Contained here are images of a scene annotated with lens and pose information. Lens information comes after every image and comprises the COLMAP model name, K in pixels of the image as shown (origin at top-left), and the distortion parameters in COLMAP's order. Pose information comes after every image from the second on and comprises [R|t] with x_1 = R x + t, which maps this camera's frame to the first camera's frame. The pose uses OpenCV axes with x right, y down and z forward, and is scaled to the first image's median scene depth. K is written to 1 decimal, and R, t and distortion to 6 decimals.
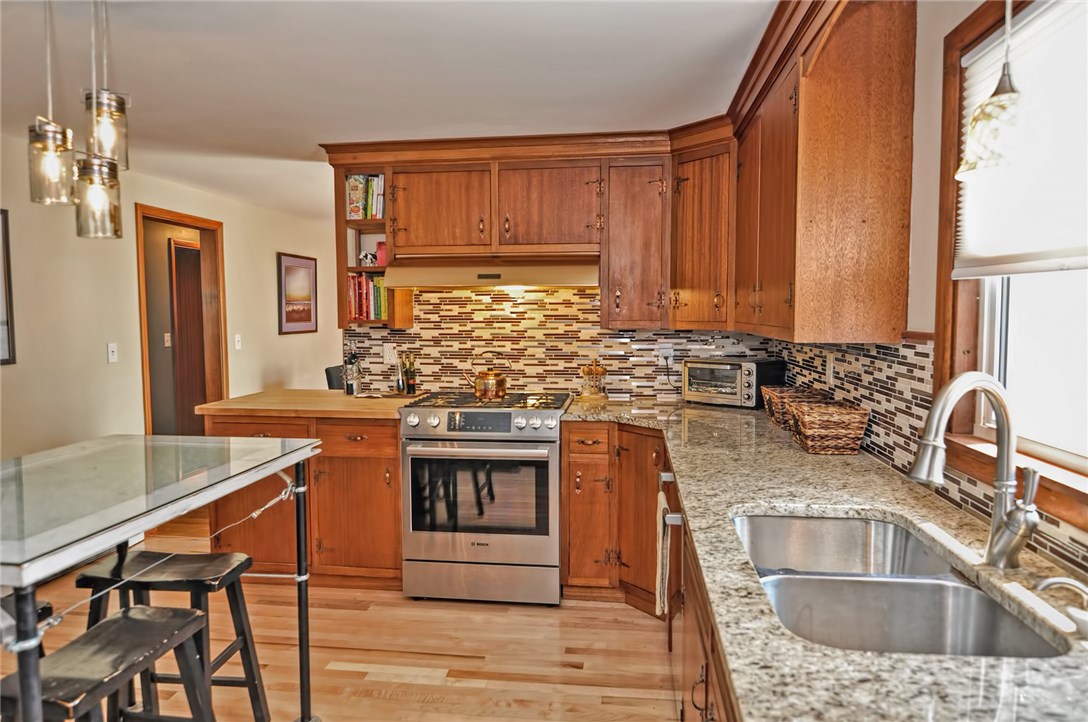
lens RADIAL K [[681.7, 0, 539.1], [0, 681.7, 362.9], [0, 0, 1]] dist [0.001357, -0.002912]
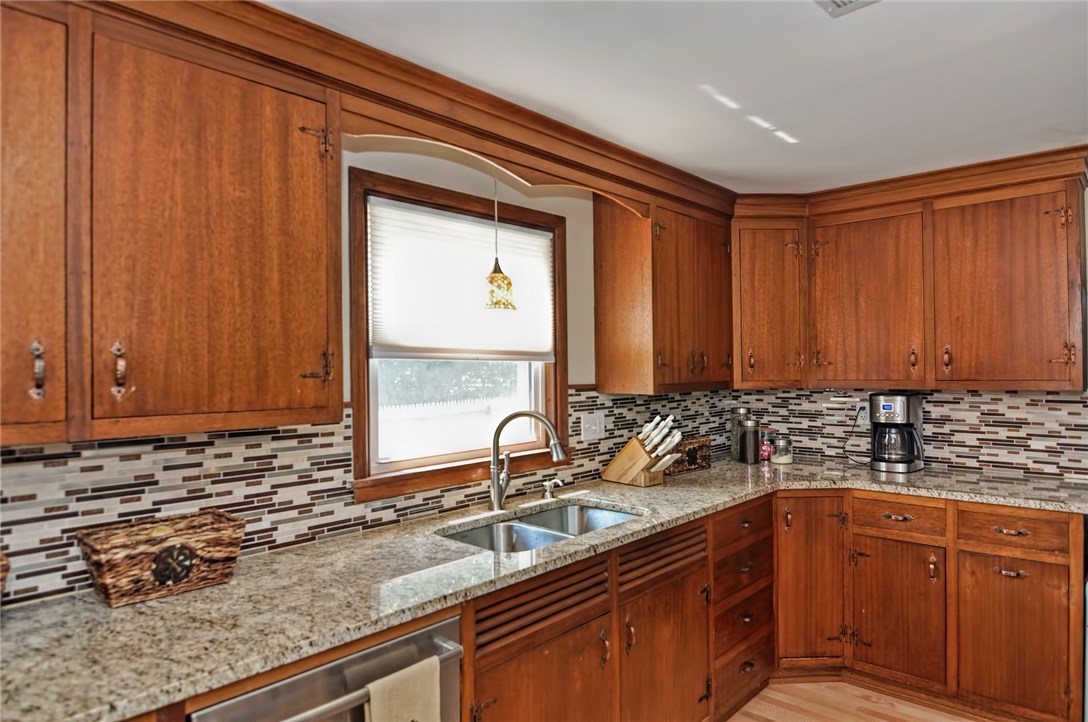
lens RADIAL K [[660.6, 0, 540.2], [0, 660.6, 361.0], [0, 0, 1]] dist [0.003305, -0.021413]
pose [[-0.819082, 0.017573, 0.573407, -0.177449], [0.056641, 0.997124, 0.050351, -0.074294], [-0.570873, 0.073720, -0.817722, 0.841707]]
